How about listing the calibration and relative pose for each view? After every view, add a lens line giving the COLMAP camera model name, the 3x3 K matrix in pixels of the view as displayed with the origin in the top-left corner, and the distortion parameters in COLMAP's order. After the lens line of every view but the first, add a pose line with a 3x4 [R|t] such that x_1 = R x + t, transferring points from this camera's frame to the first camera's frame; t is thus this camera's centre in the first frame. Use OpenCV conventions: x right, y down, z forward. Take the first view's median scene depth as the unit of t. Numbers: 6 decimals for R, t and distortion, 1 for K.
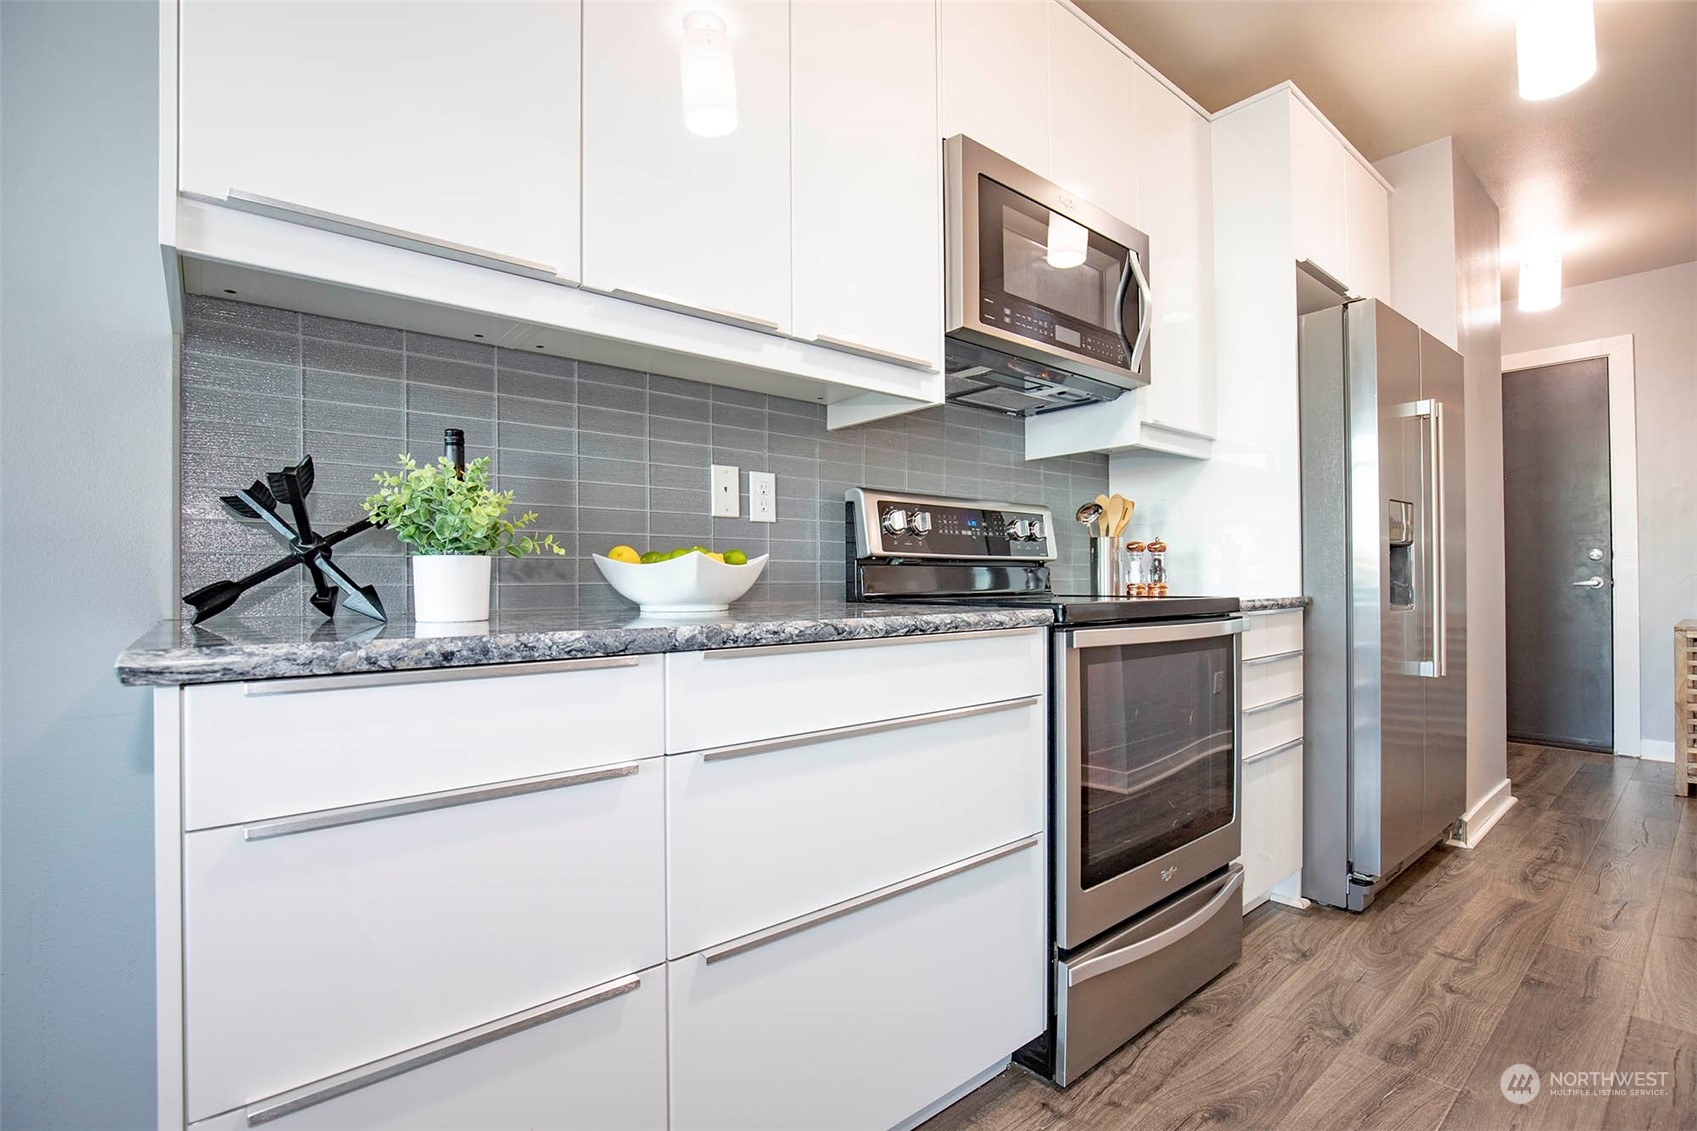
lens RADIAL K [[774.3, 0, 851.9], [0, 774.3, 570.1], [0, 0, 1]] dist [-0.035794, 0.007168]
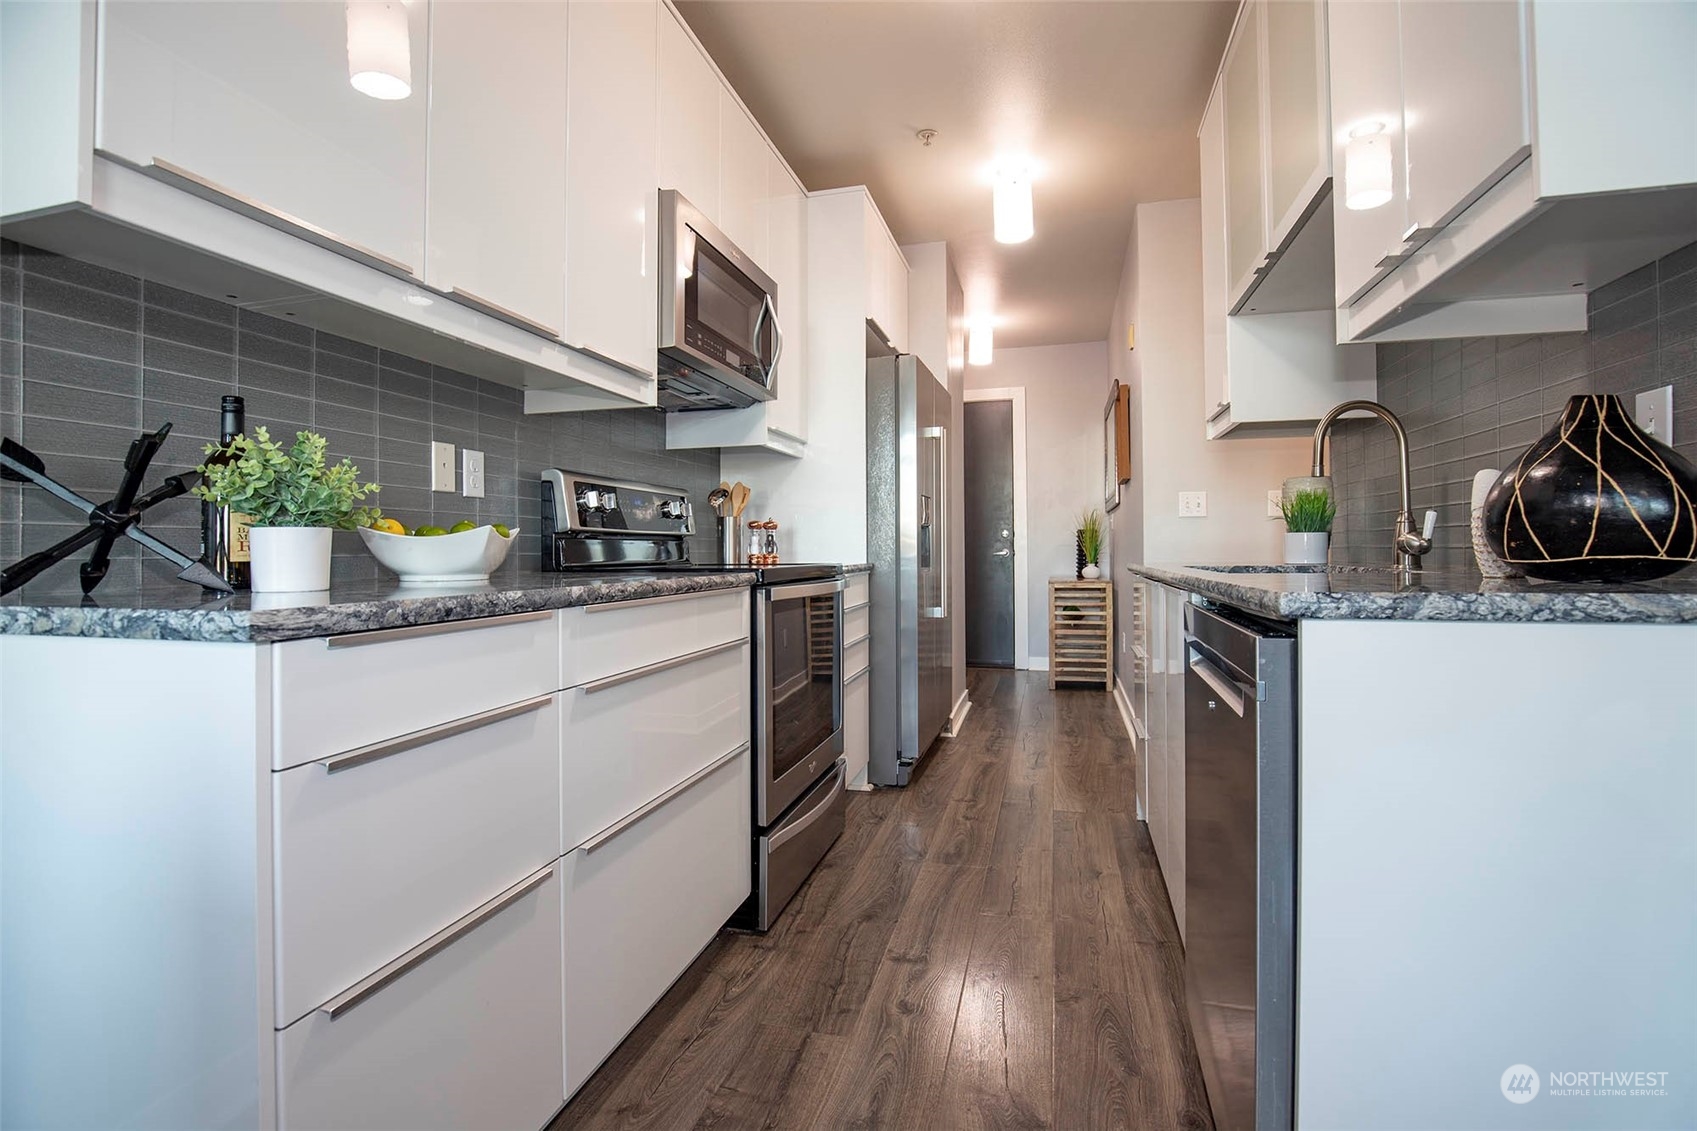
lens RADIAL K [[774.3, 0, 817.6], [0, 774.3, 540.0], [0, 0, 1]] dist [-0.035794, 0.007168]
pose [[0.840724, 0.003849, 0.541450, -0.293320], [-0.000711, 0.999982, -0.006005, 0.002180], [-0.541463, 0.004663, 0.840712, -0.142893]]
